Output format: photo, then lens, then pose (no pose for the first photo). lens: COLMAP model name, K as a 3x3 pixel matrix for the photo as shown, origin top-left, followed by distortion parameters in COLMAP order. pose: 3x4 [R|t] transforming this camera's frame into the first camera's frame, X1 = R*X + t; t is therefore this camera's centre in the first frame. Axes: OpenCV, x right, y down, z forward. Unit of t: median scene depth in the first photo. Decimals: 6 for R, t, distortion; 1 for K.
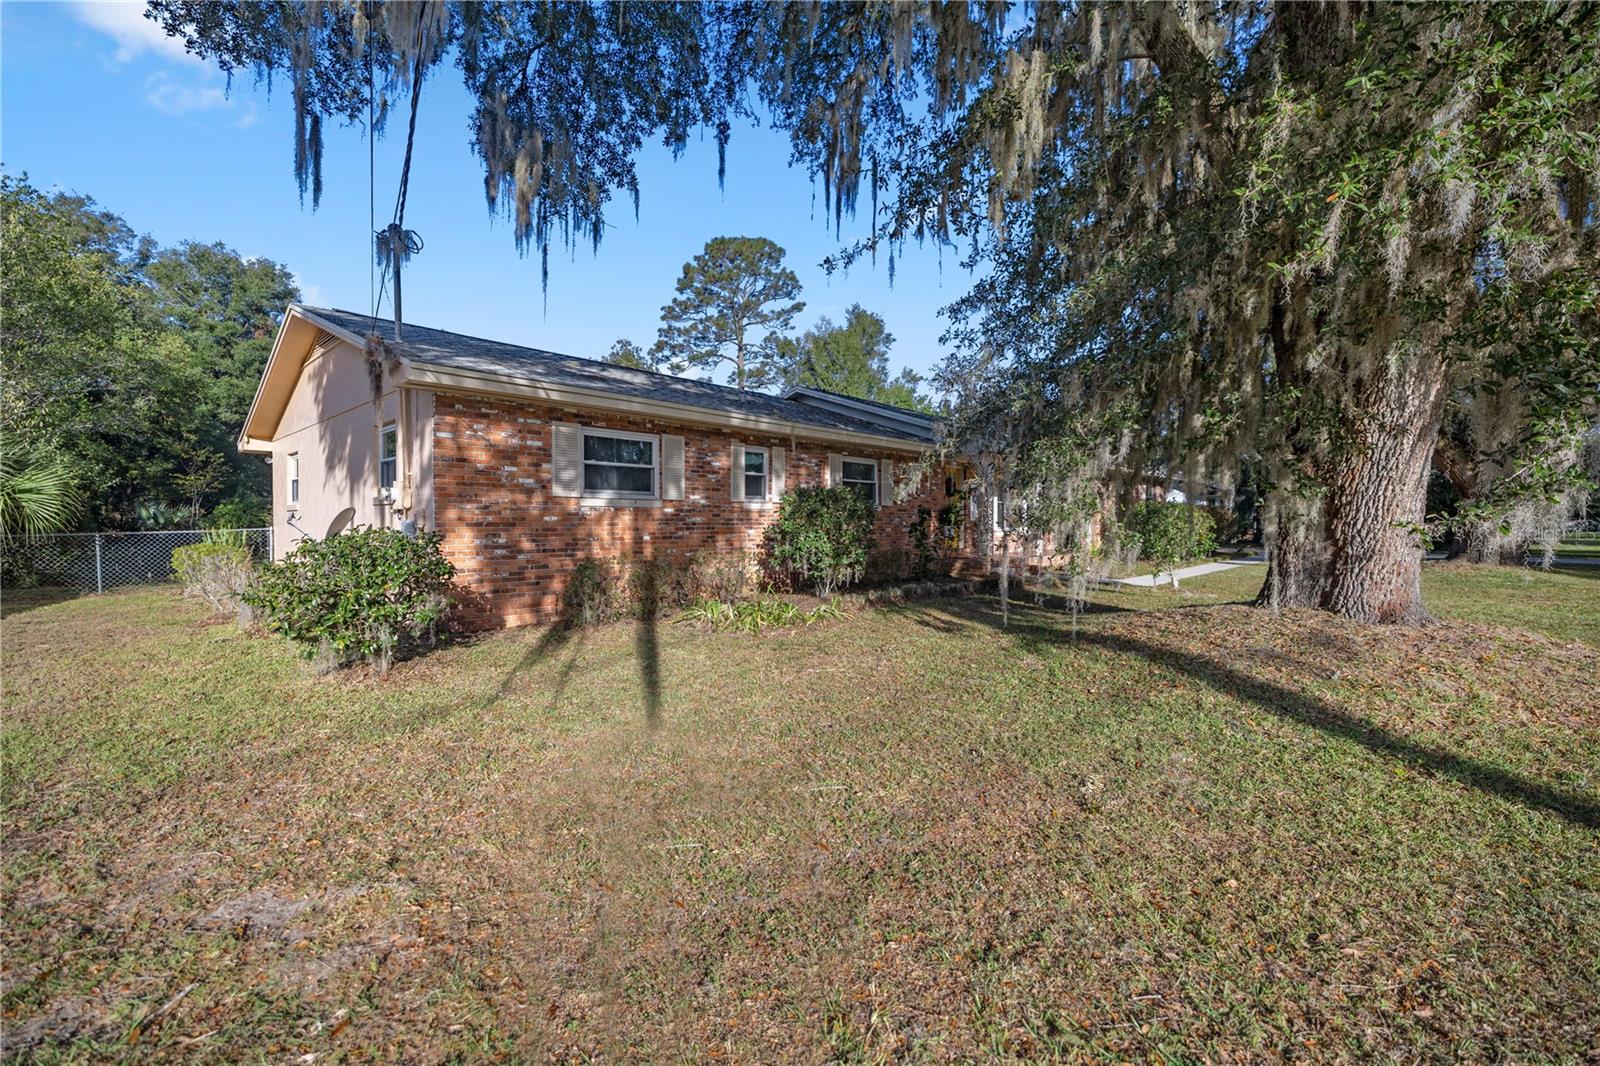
lens RADIAL K [[678.0, 0, 795.5], [0, 678.0, 532.8], [0, 0, 1]] dist [0.003772, 0.000078]
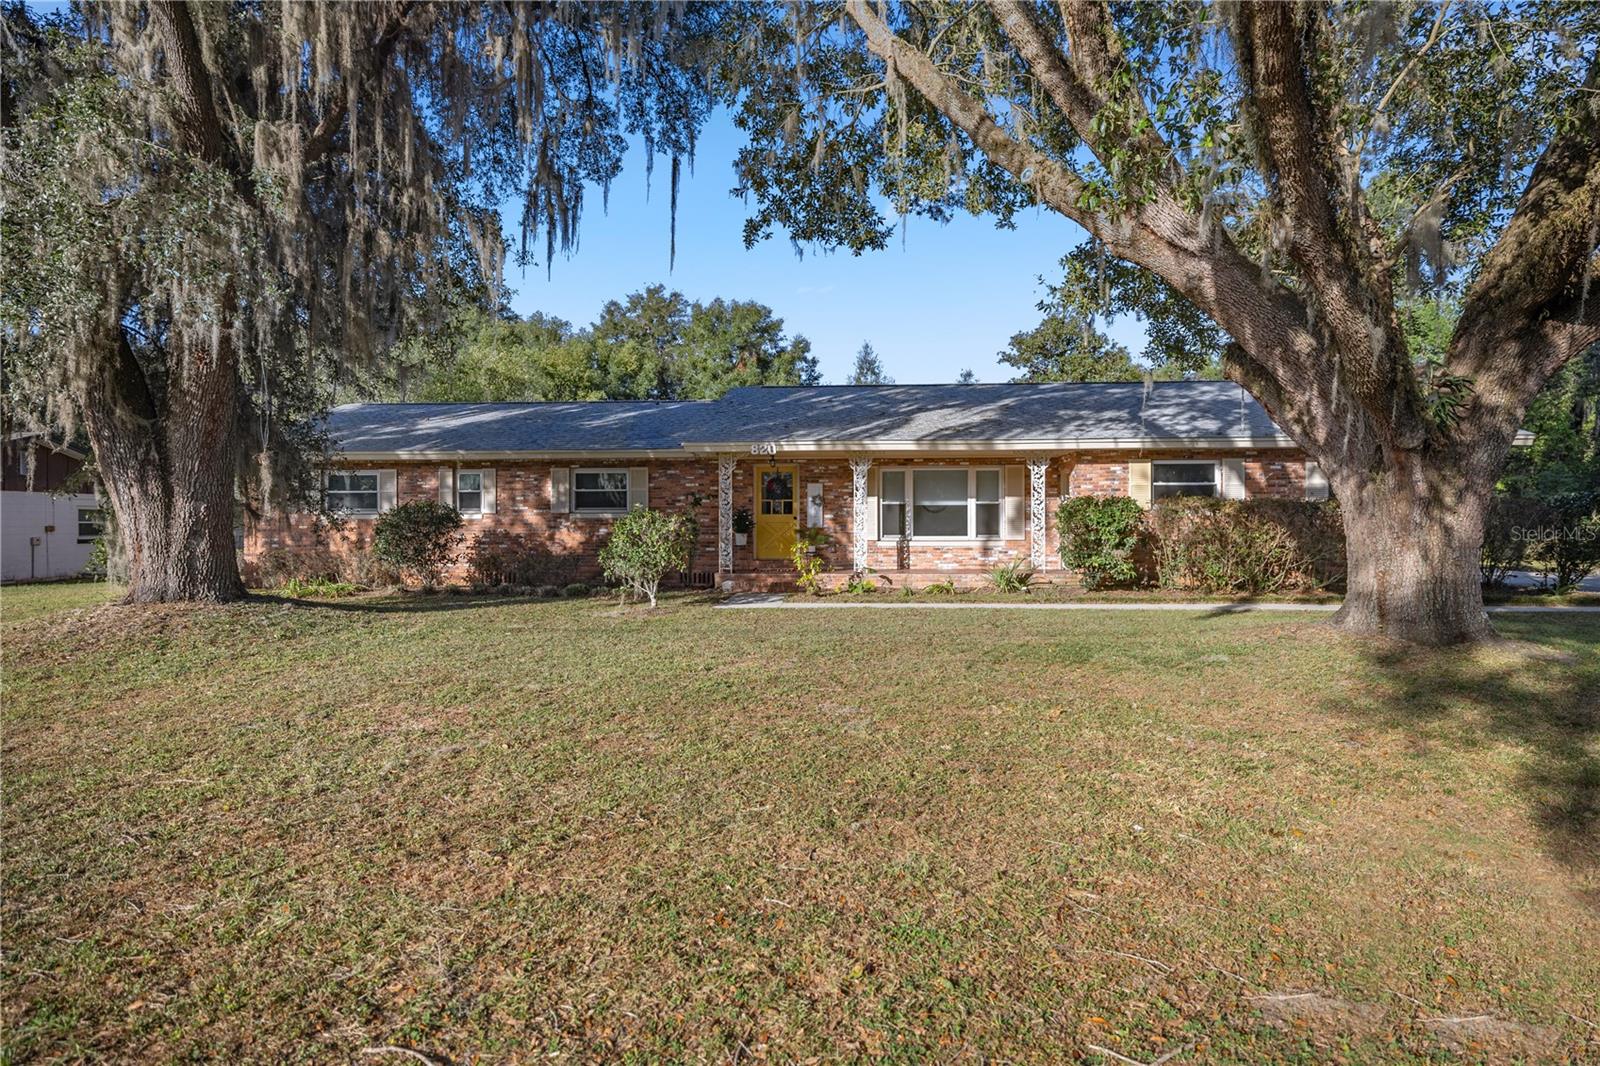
lens RADIAL K [[867.7, 0, 800.2], [0, 867.7, 526.8], [0, 0, 1]] dist [-0.002794, -0.000076]
pose [[0.631874, 0.001399, -0.775070, 1.465124], [-0.011007, 0.999914, -0.007168, -0.013030], [0.774993, 0.013060, 0.631835, 0.410354]]
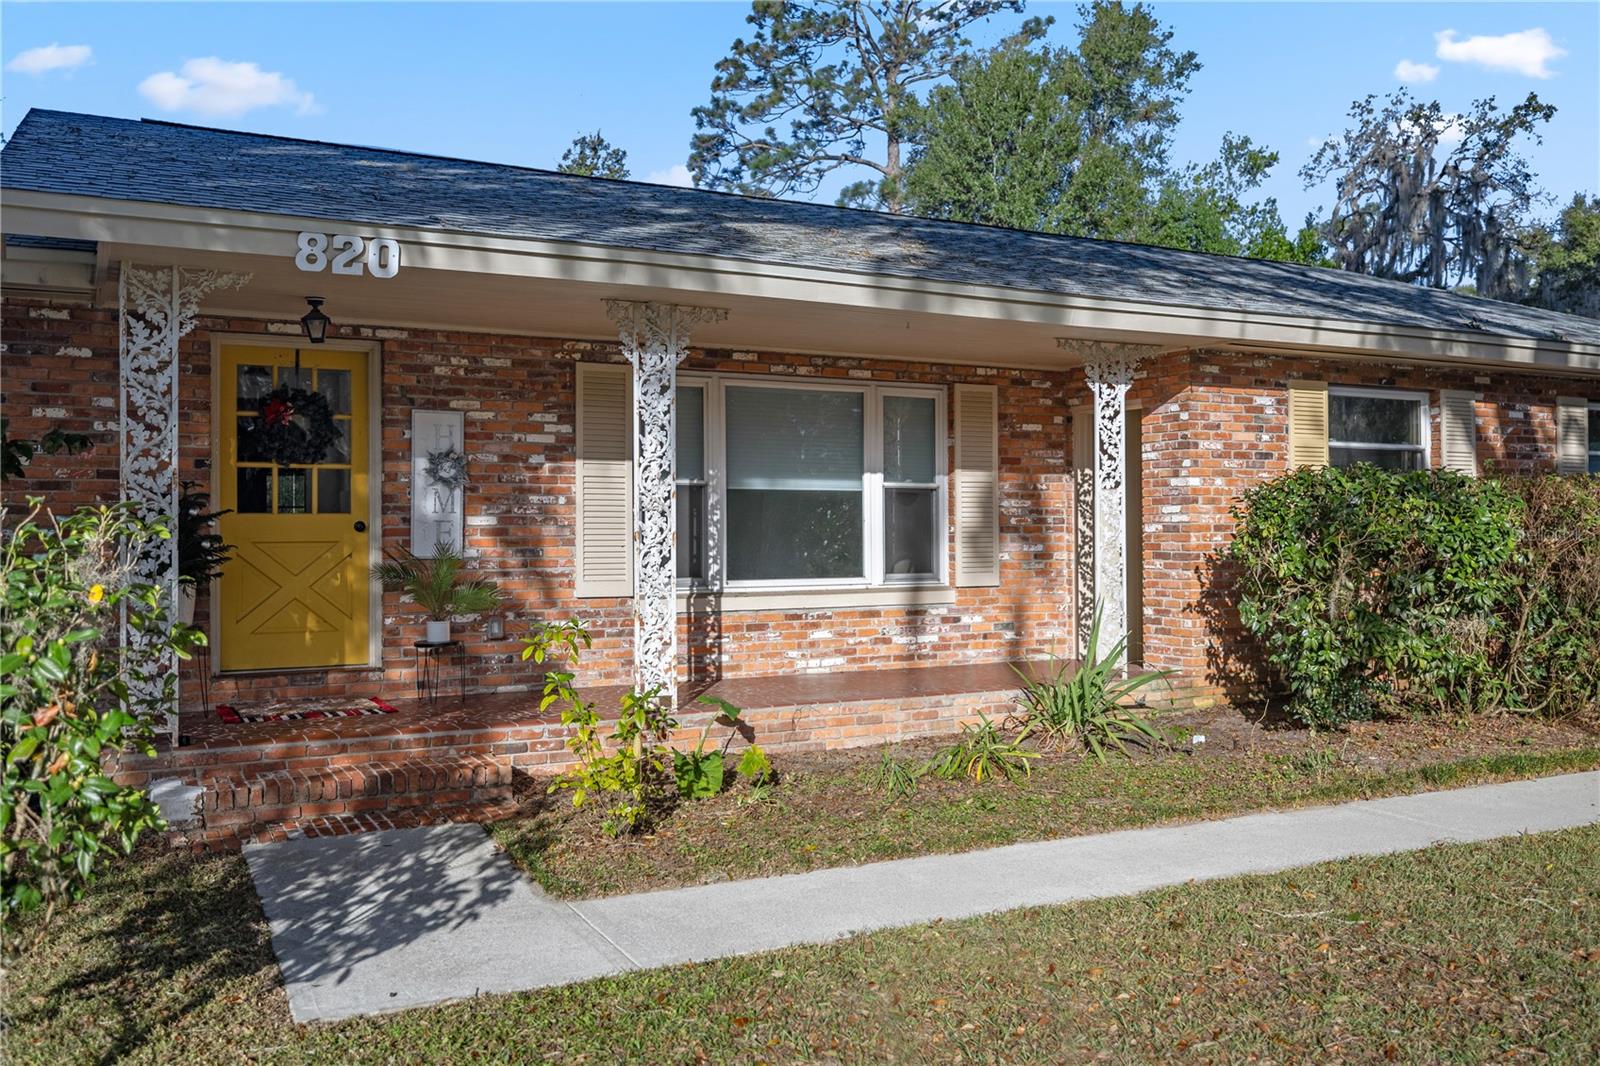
lens RADIAL K [[1376.8, 0, 803.7], [0, 1376.8, 531.3], [0, 0, 1]] dist [-0.004947, -0.001565]
pose [[0.947052, -0.003523, -0.321062, 0.742935], [-0.001754, 0.999868, -0.016147, -0.025554], [0.321077, 0.015855, 0.946920, 0.755161]]
